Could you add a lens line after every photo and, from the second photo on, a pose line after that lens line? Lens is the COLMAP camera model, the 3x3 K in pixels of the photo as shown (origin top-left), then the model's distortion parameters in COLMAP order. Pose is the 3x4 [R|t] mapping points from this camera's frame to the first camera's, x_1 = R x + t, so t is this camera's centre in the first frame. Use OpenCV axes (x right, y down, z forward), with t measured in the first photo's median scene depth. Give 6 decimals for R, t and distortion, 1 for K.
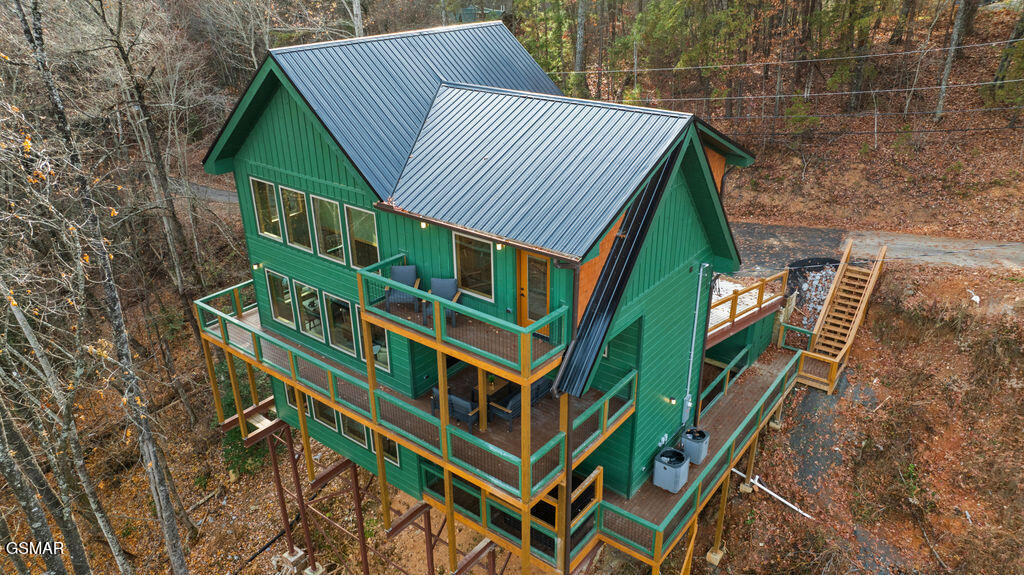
lens RADIAL K [[725.6, 0, 512.0], [0, 725.6, 287.5], [0, 0, 1]] dist [-0.004553, 0.070080]
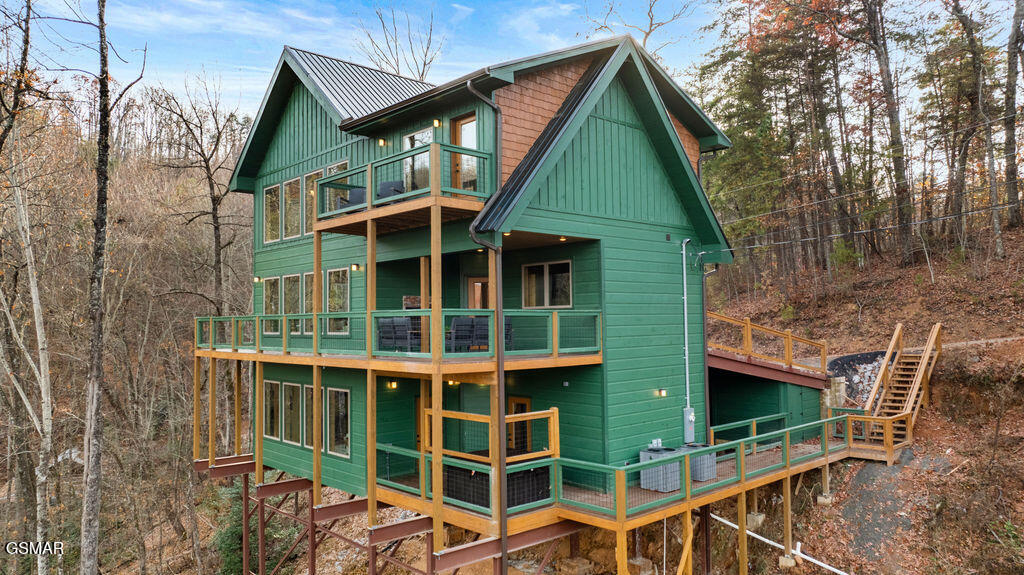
lens RADIAL K [[725.6, 0, 512.0], [0, 725.6, 287.5], [0, 0, 1]] dist [-0.004553, 0.070080]
pose [[0.986660, -0.012014, -0.162353, 0.164329], [-0.063993, 0.888373, -0.454640, 0.398761], [0.149692, 0.458965, 0.875753, 0.135252]]
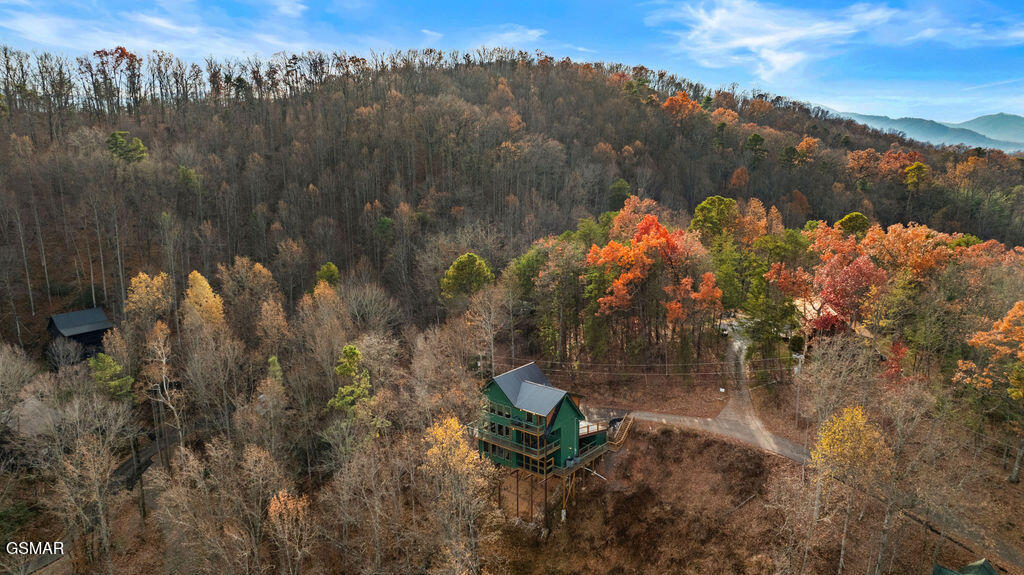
lens RADIAL K [[725.6, 0, 512.0], [0, 725.6, 287.5], [0, 0, 1]] dist [-0.004553, 0.070080]
pose [[0.999517, 0.001241, -0.031045, -0.008638], [-0.008357, 0.973114, -0.230172, 0.201197], [0.029925, 0.230320, 0.972655, -3.329350]]
